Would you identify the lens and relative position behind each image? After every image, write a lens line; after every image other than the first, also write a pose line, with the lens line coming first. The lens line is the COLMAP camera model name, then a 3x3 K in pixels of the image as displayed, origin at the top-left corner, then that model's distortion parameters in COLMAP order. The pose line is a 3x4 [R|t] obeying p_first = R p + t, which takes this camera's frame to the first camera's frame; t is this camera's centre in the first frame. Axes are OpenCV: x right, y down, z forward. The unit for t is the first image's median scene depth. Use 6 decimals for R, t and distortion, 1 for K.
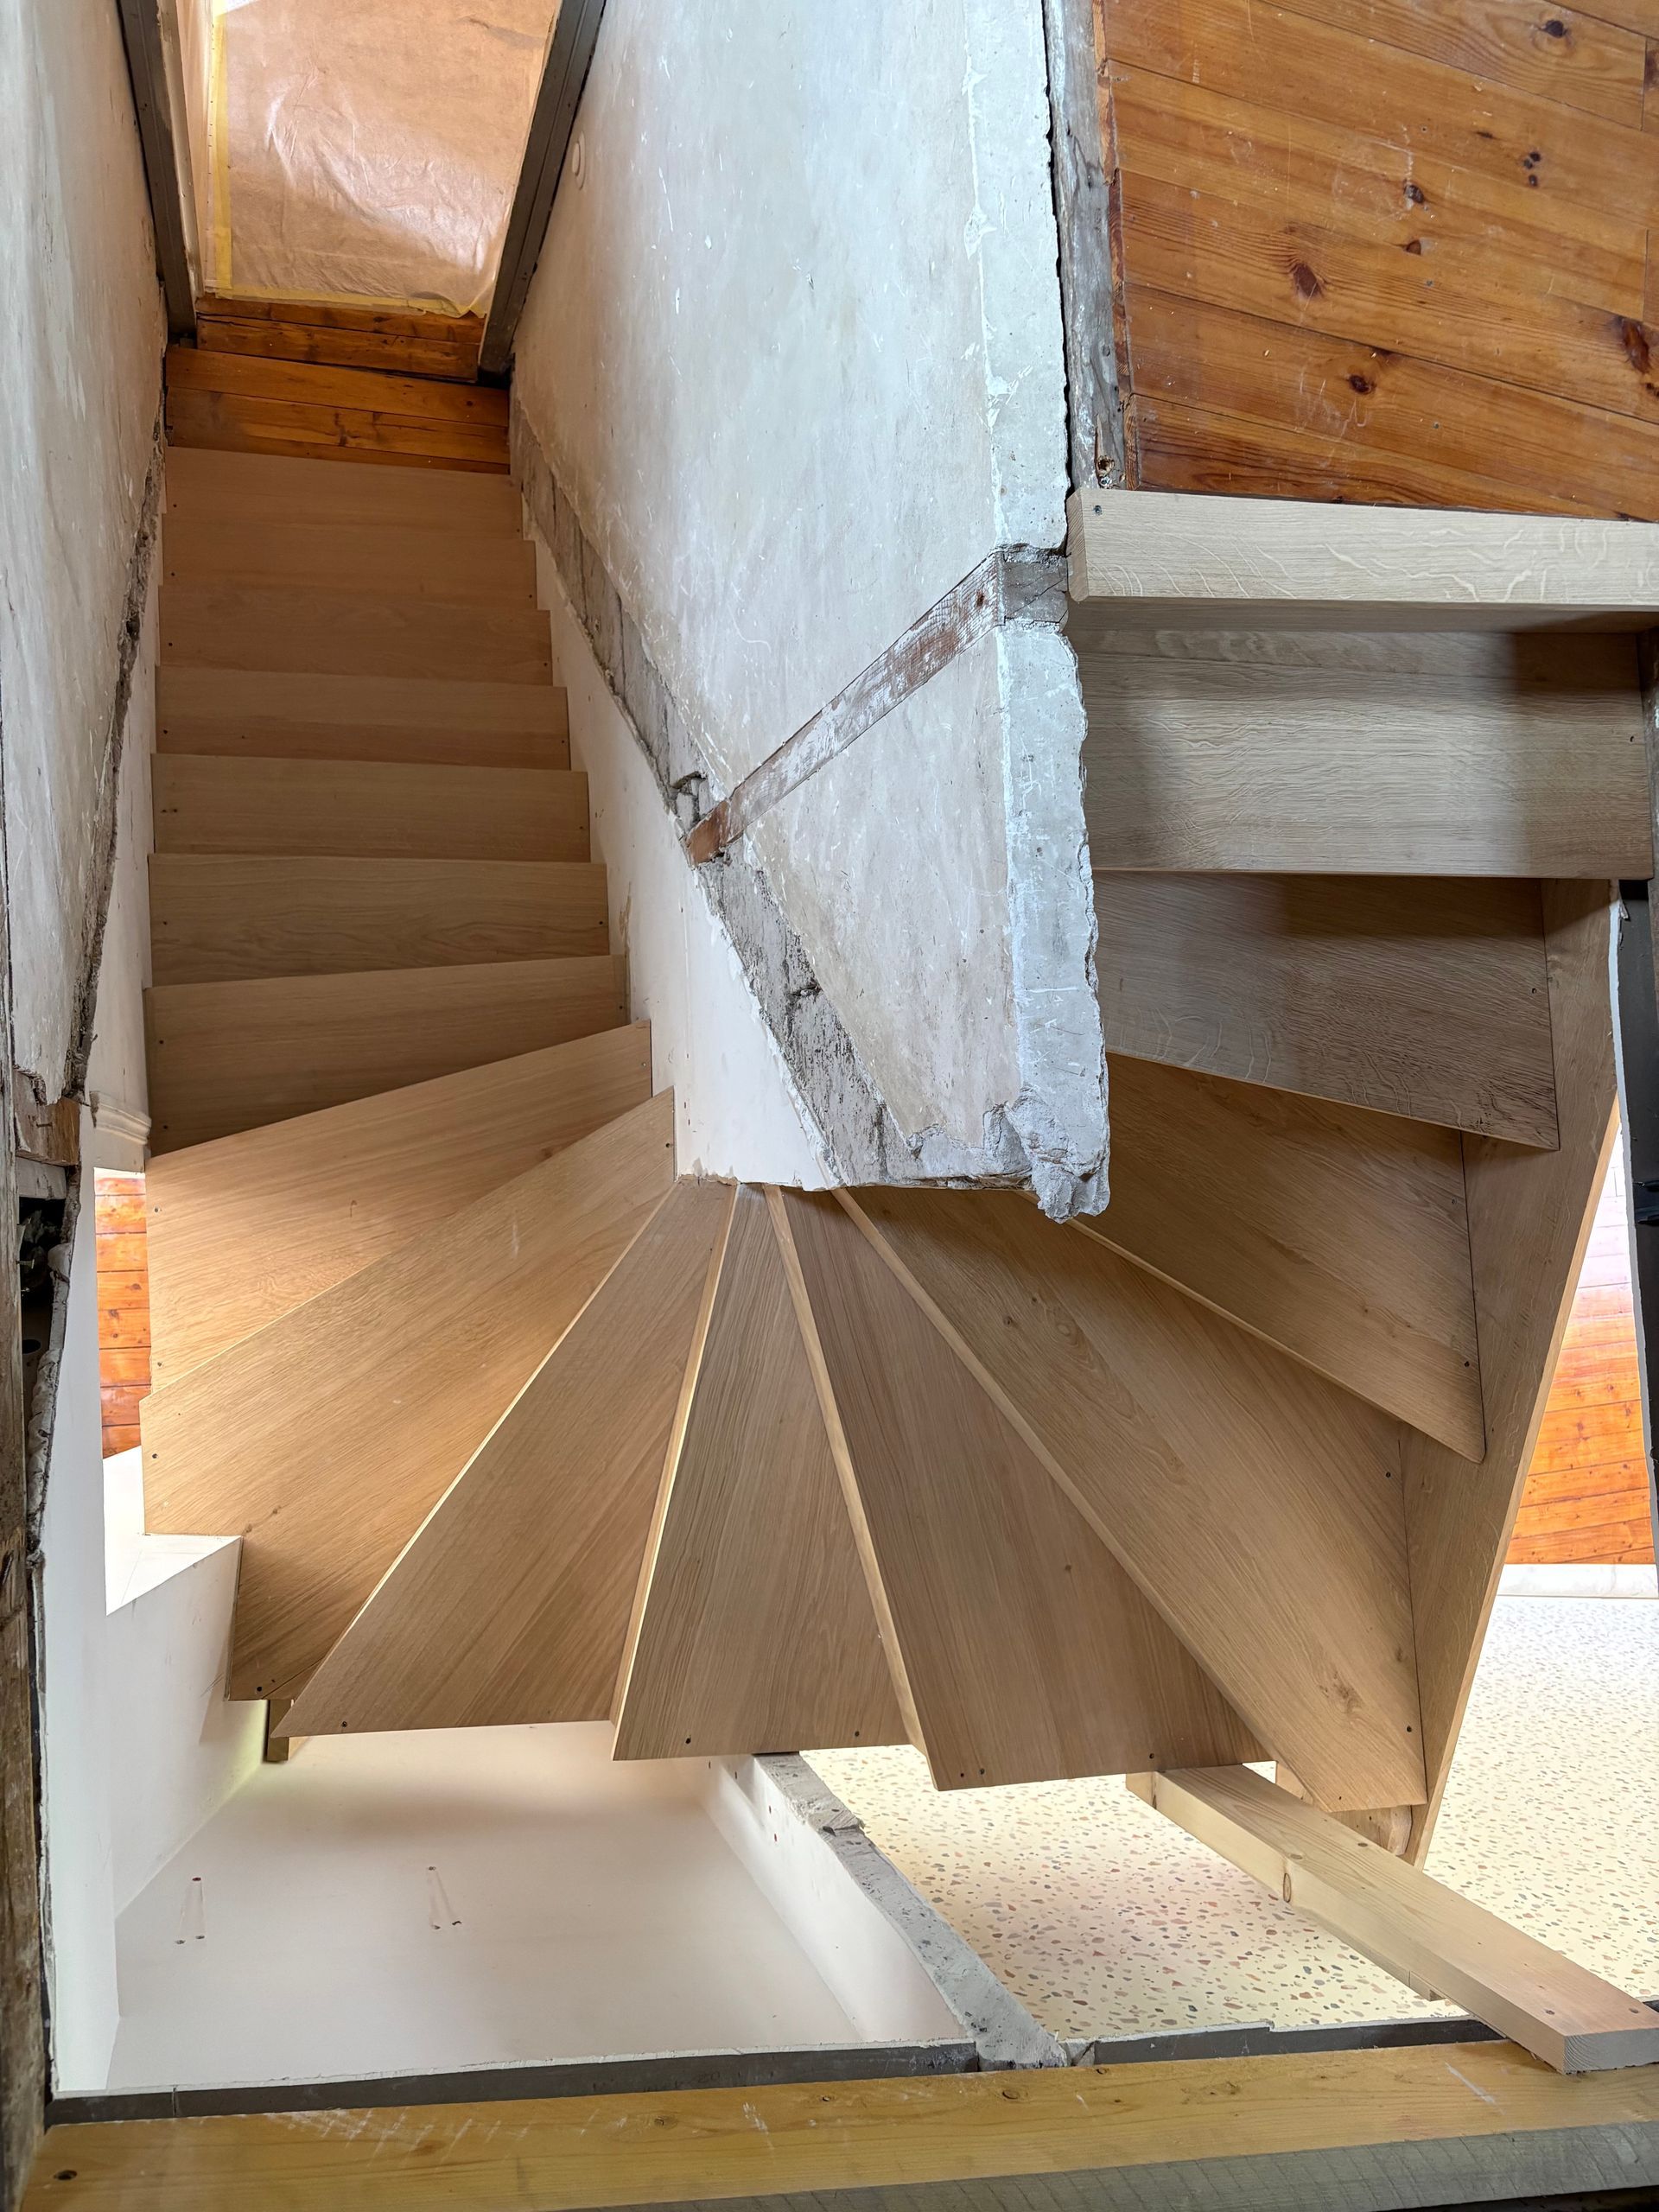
lens RADIAL K [[1694.3, 0, 821.6], [0, 1694.3, 1094.6], [0, 0, 1]] dist [0.023862, -0.015610]
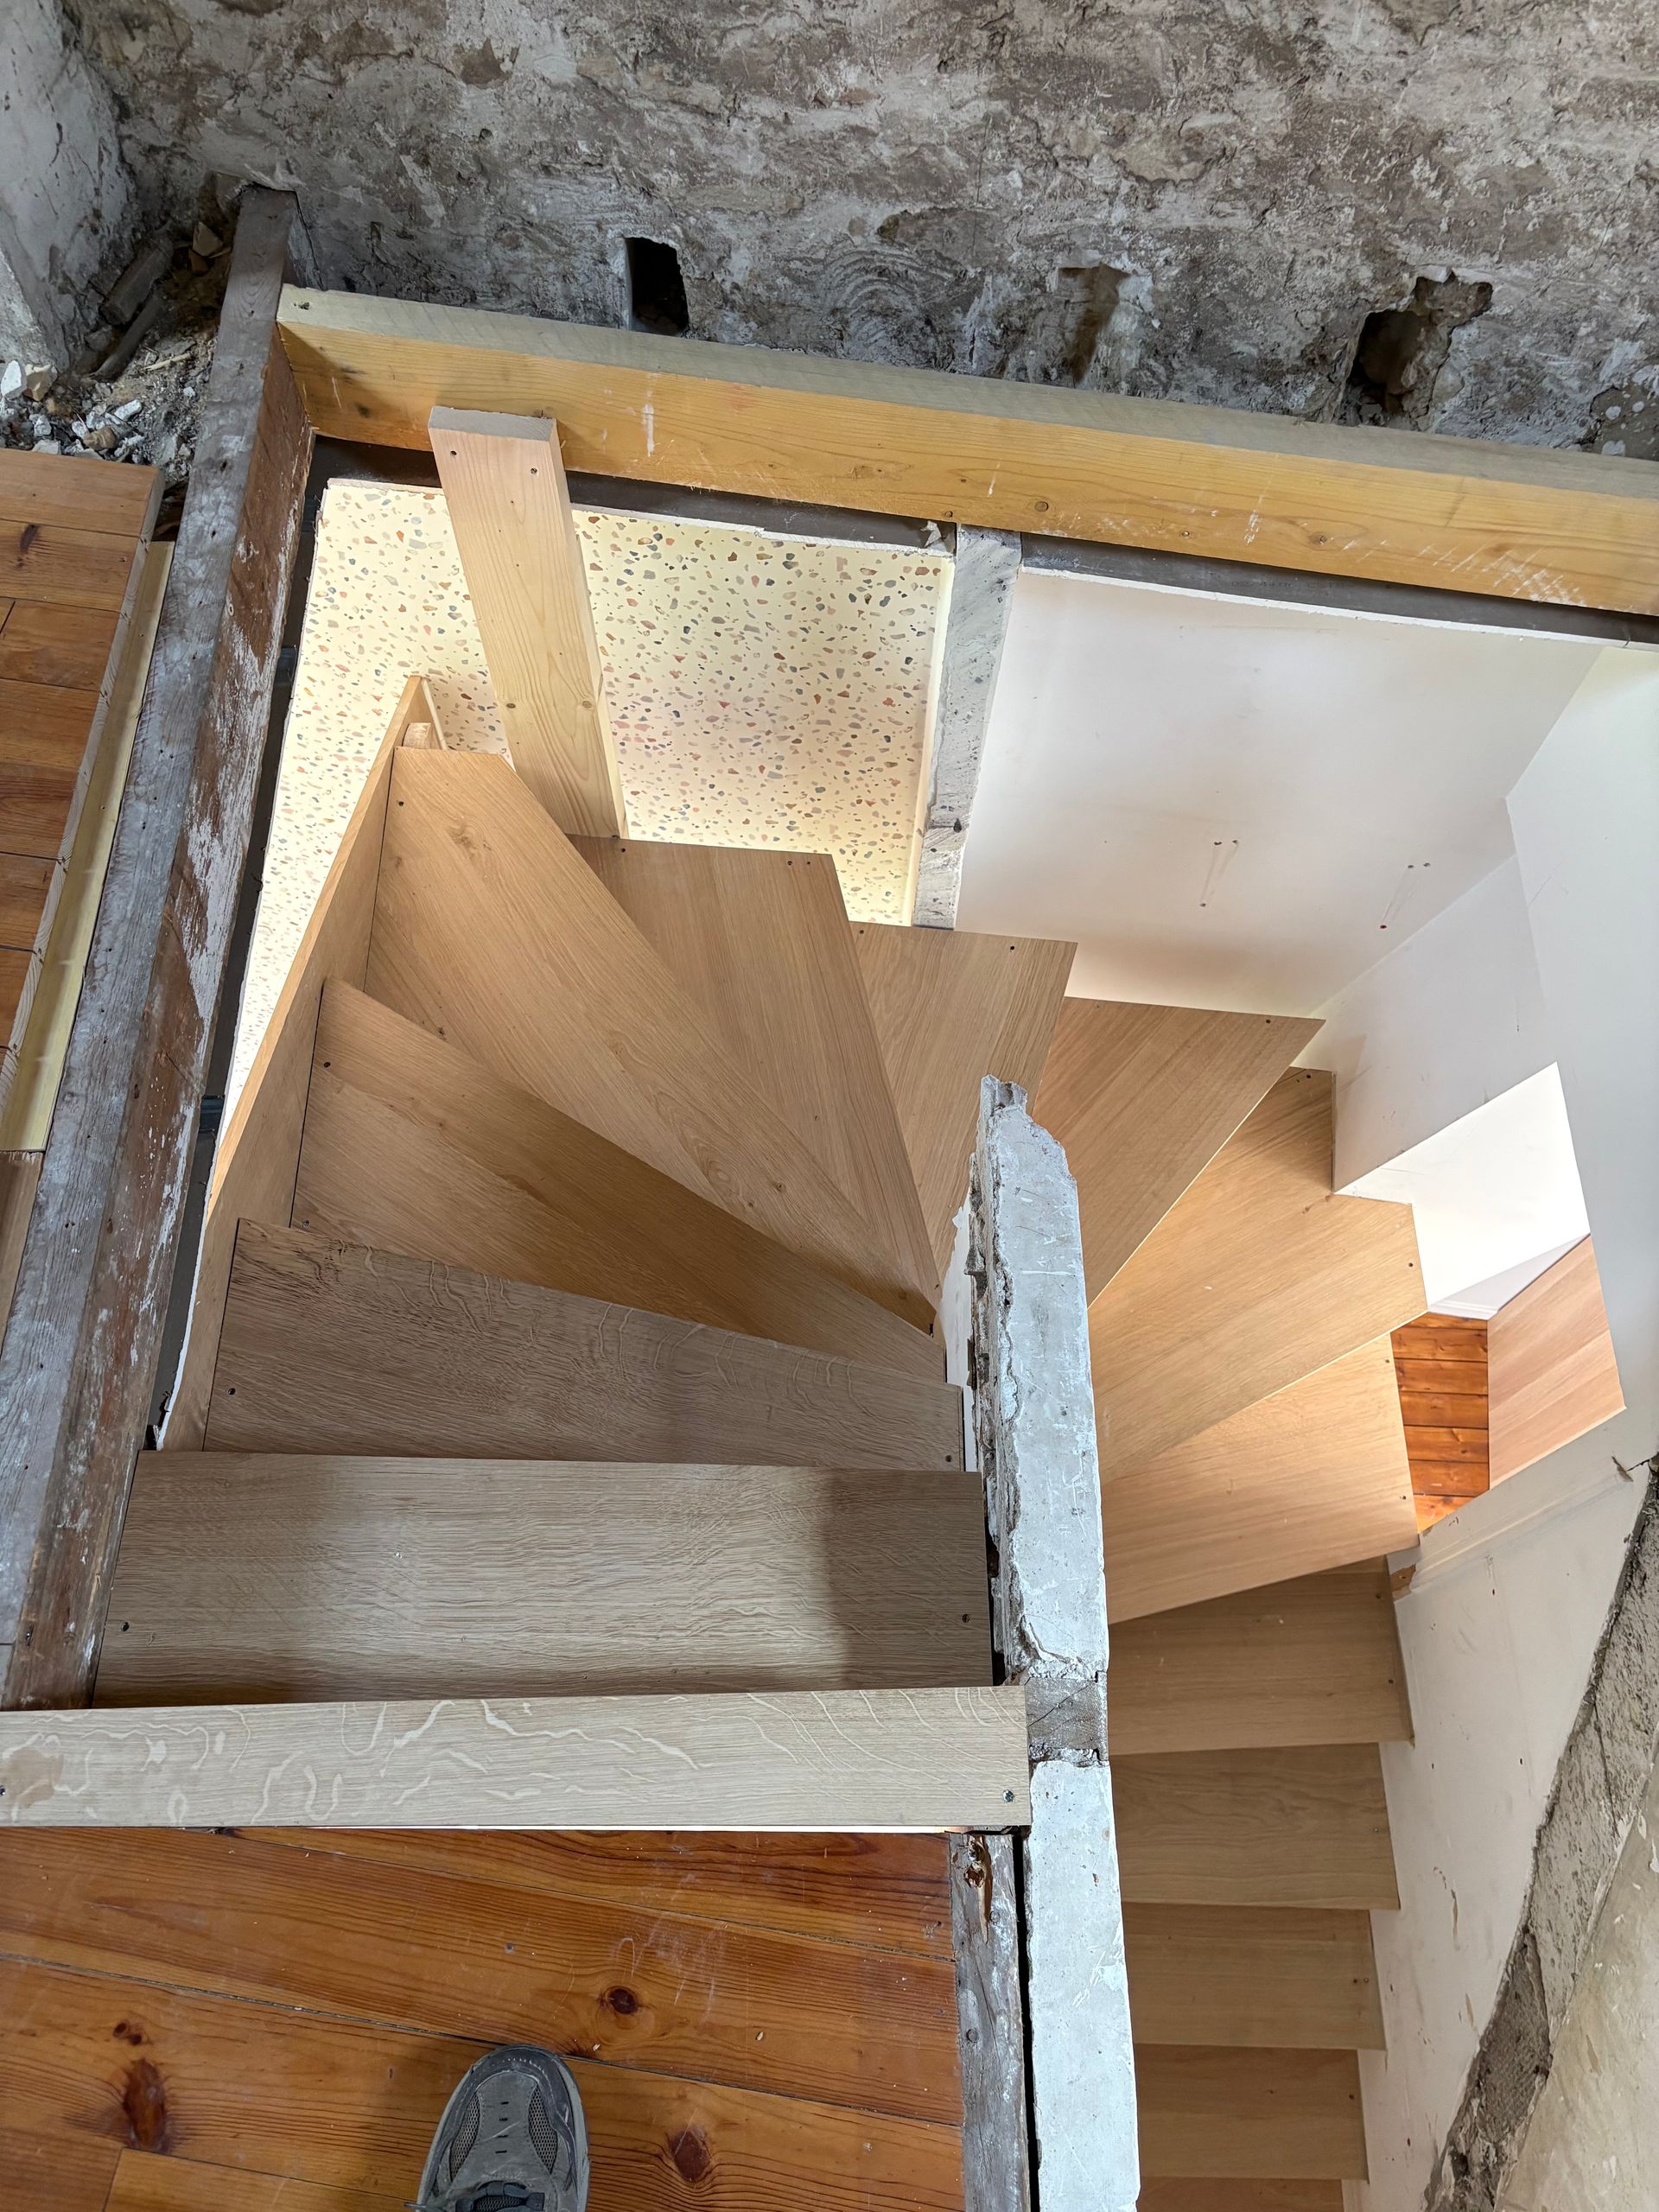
lens RADIAL K [[1694.3, 0, 821.6], [0, 1694.3, 1094.6], [0, 0, 1]] dist [0.023862, -0.015610]
pose [[-0.946954, -0.192384, -0.257422, 0.420841], [0.048314, -0.877139, 0.477801, -0.351813], [-0.317716, 0.440018, 0.839905, 0.134391]]
